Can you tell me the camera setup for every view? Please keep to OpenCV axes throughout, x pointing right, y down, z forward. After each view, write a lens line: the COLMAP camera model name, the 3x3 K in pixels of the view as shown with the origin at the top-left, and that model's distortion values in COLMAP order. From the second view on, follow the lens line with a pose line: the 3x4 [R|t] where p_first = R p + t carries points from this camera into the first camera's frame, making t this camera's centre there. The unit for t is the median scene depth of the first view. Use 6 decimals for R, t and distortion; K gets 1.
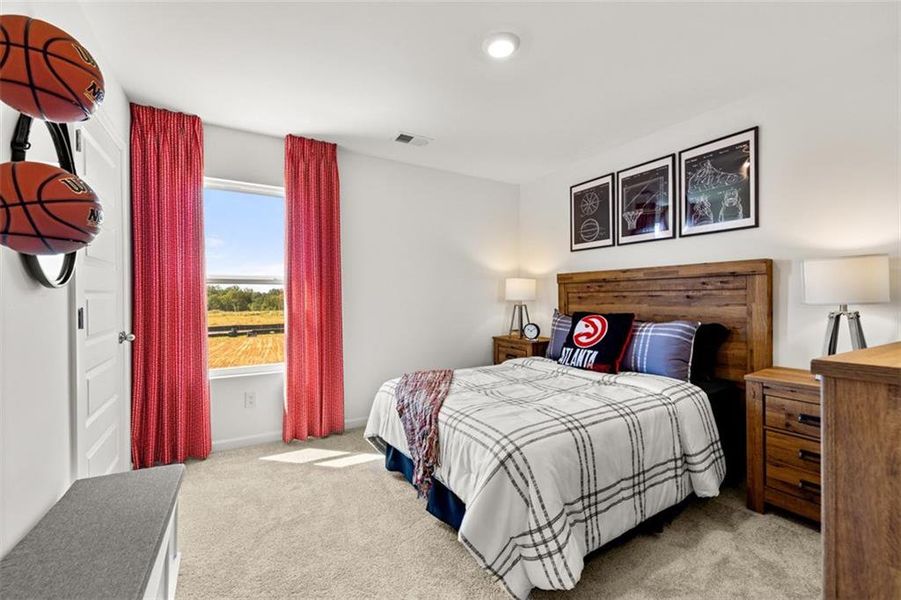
lens RADIAL K [[394.2, 0, 452.8], [0, 394.2, 292.1], [0, 0, 1]] dist [0.011941, 0.000157]
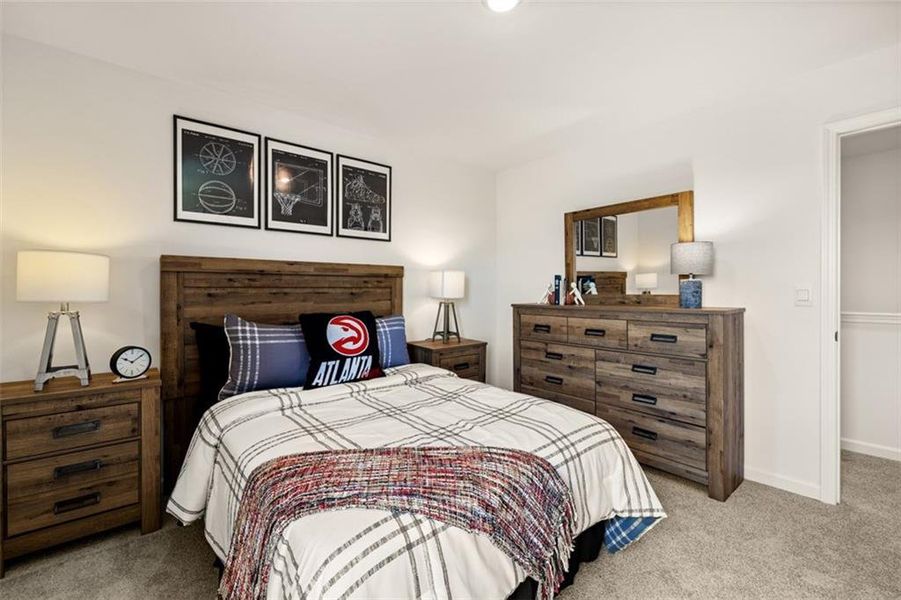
lens RADIAL K [[394.2, 0, 442.4], [0, 394.2, 279.3], [0, 0, 1]] dist [0.011941, 0.000157]
pose [[-0.165179, 0.040236, 0.985442, -0.483445], [-0.007249, 0.999091, -0.042009, 0.014865], [-0.986237, -0.014082, -0.164737, 0.900130]]
